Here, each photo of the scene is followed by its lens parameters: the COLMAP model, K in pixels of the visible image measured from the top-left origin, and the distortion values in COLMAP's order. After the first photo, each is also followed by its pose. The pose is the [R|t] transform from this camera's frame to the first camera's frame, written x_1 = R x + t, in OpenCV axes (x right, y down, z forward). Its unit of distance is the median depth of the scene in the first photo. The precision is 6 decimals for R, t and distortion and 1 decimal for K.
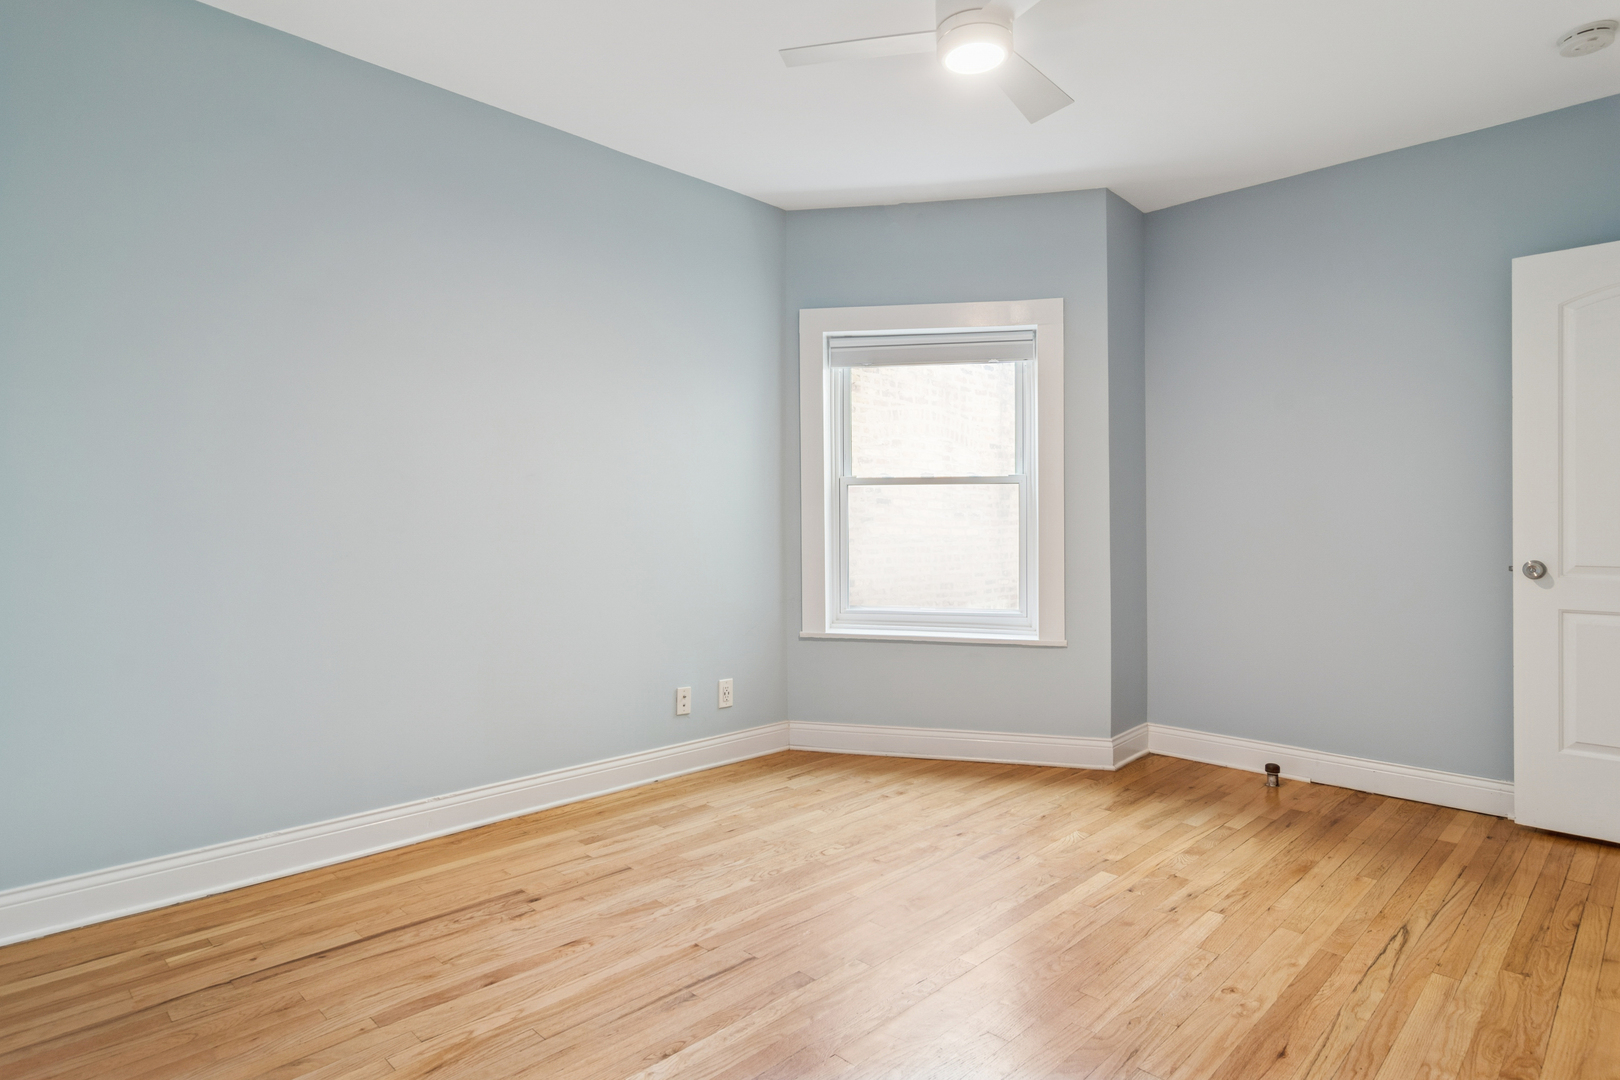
lens RADIAL K [[872.9, 0, 803.7], [0, 872.9, 527.0], [0, 0, 1]] dist [-0.000839, -0.000129]
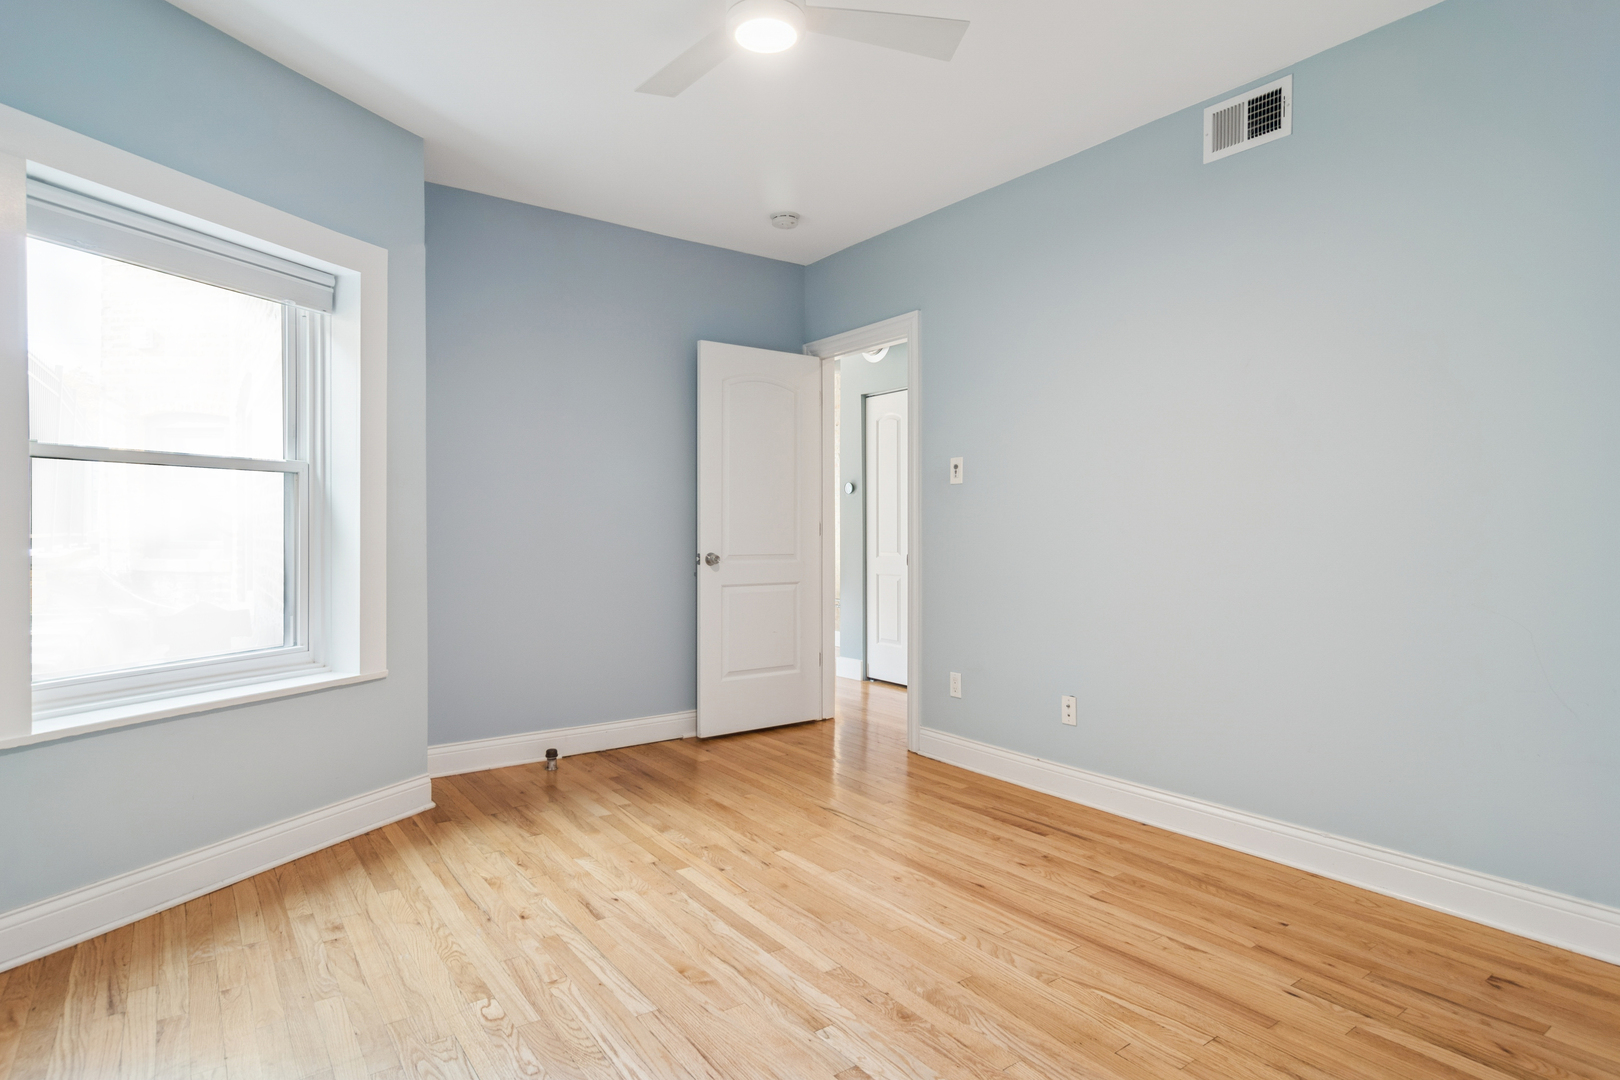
lens RADIAL K [[872.9, 0, 803.7], [0, 872.9, 527.0], [0, 0, 1]] dist [-0.000839, -0.000129]
pose [[0.157140, -0.001796, 0.987575, -0.531663], [-0.002892, 0.999993, 0.002279, -0.007728], [-0.987572, -0.003215, 0.157134, 0.576685]]
